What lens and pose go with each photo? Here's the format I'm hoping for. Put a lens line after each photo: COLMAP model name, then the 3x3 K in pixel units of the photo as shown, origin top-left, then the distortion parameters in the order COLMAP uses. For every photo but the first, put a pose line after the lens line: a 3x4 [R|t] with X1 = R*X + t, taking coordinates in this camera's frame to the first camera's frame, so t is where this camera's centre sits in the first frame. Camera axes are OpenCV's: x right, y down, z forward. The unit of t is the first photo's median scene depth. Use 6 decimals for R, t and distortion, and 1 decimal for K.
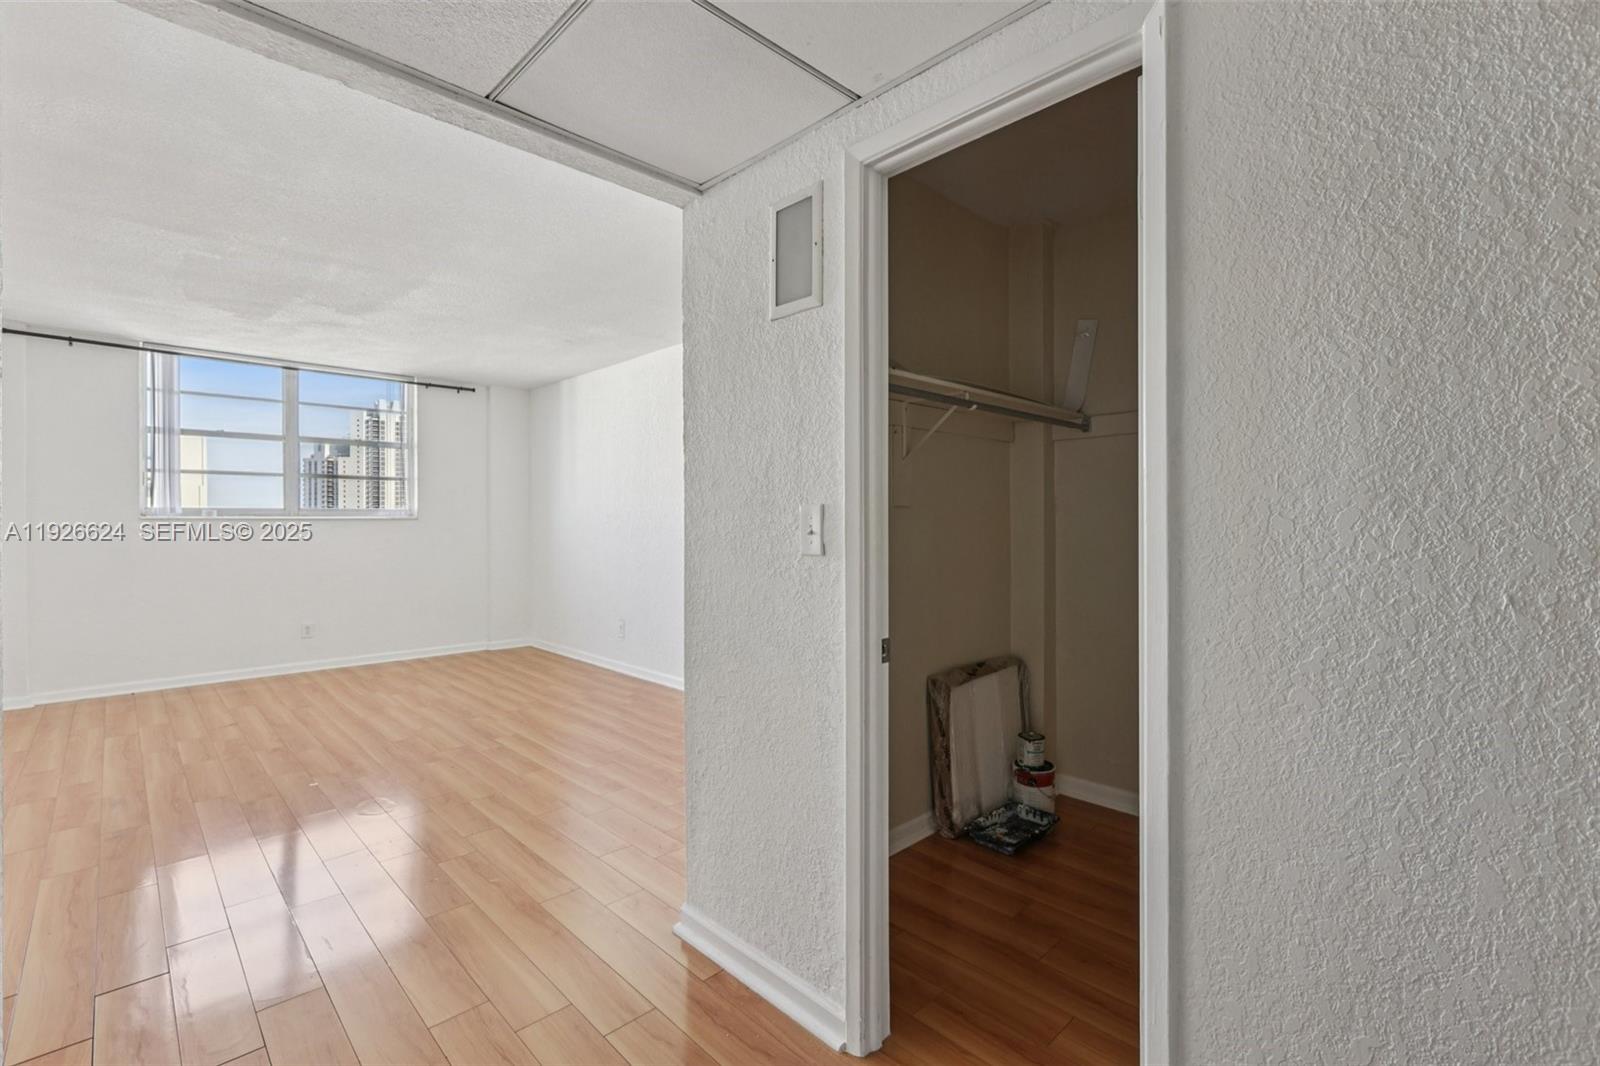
lens RADIAL K [[719.6, 0, 807.3], [0, 719.6, 519.6], [0, 0, 1]] dist [-0.003999, 0.002618]
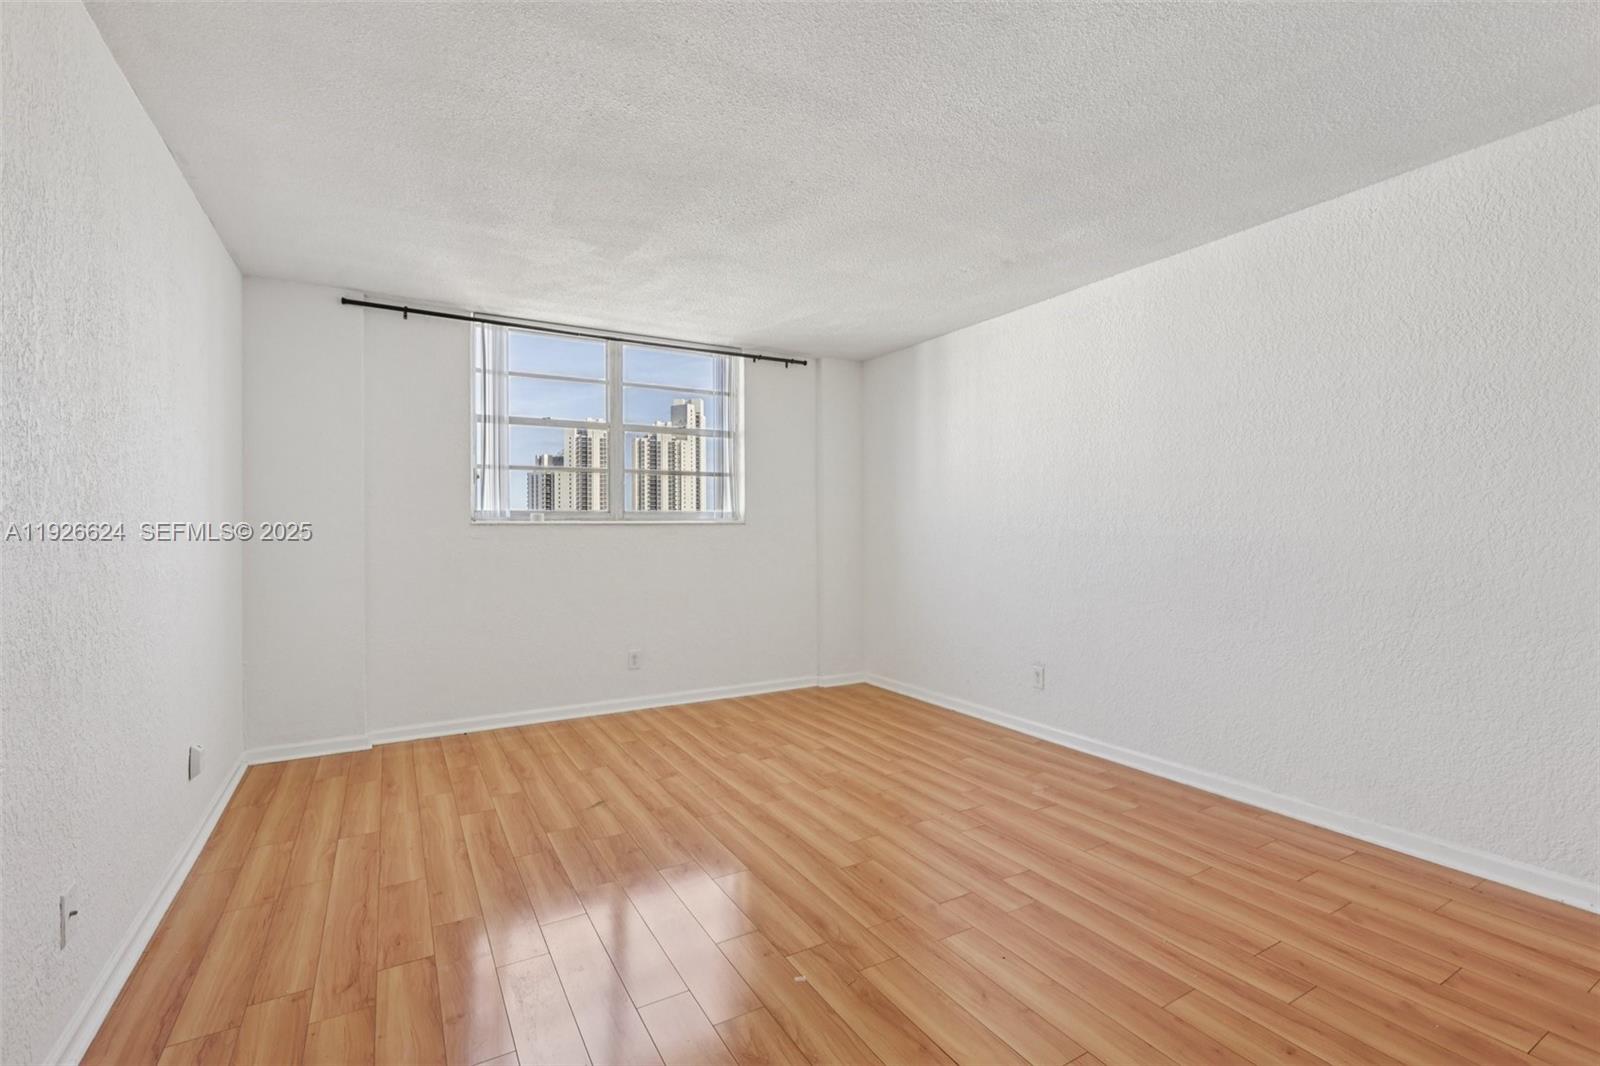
lens RADIAL K [[719.6, 0, 796.3], [0, 719.6, 524.5], [0, 0, 1]] dist [-0.003999, 0.002618]
pose [[0.968739, -0.002546, -0.248069, -0.355025], [0.002312, 0.999997, -0.001232, 0.001888], [0.248071, 0.000620, 0.968742, 0.283816]]
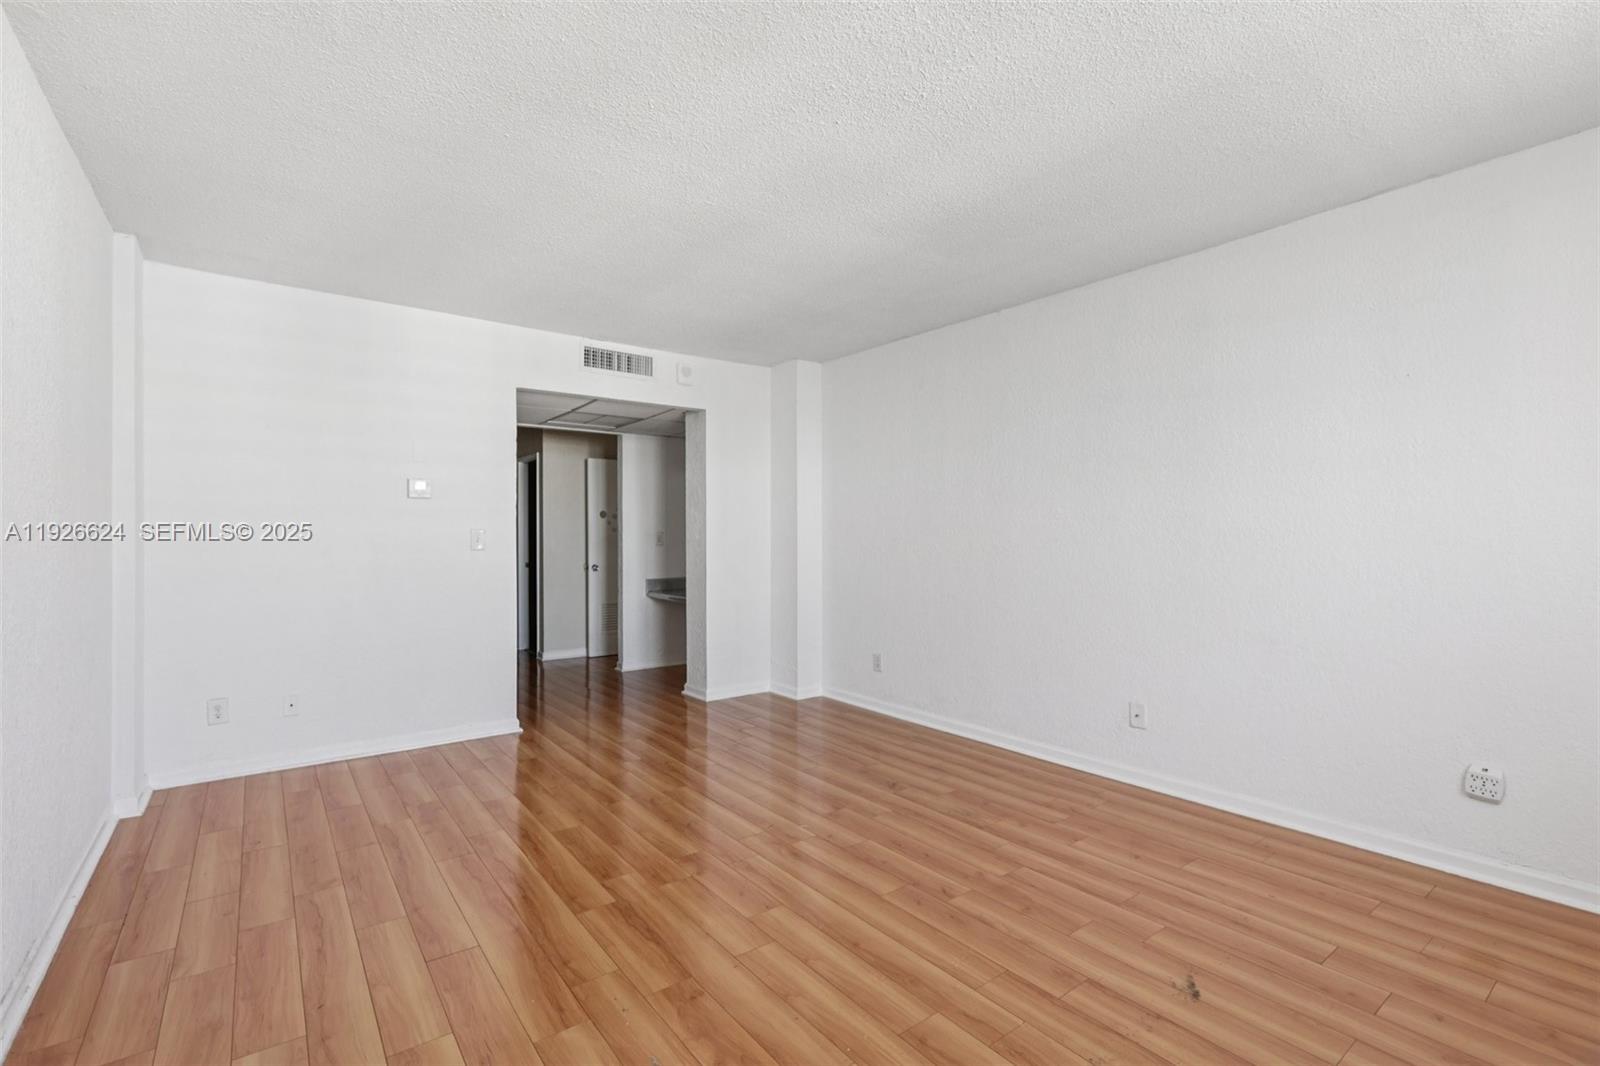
lens RADIAL K [[719.6, 0, 803.1], [0, 719.6, 538.8], [0, 0, 1]] dist [-0.003999, 0.002618]
pose [[-0.992529, 0.005652, 0.121876, -0.519563], [0.005588, 0.999984, -0.000867, 0.006403], [-0.121879, -0.000179, -0.992545, 1.230728]]
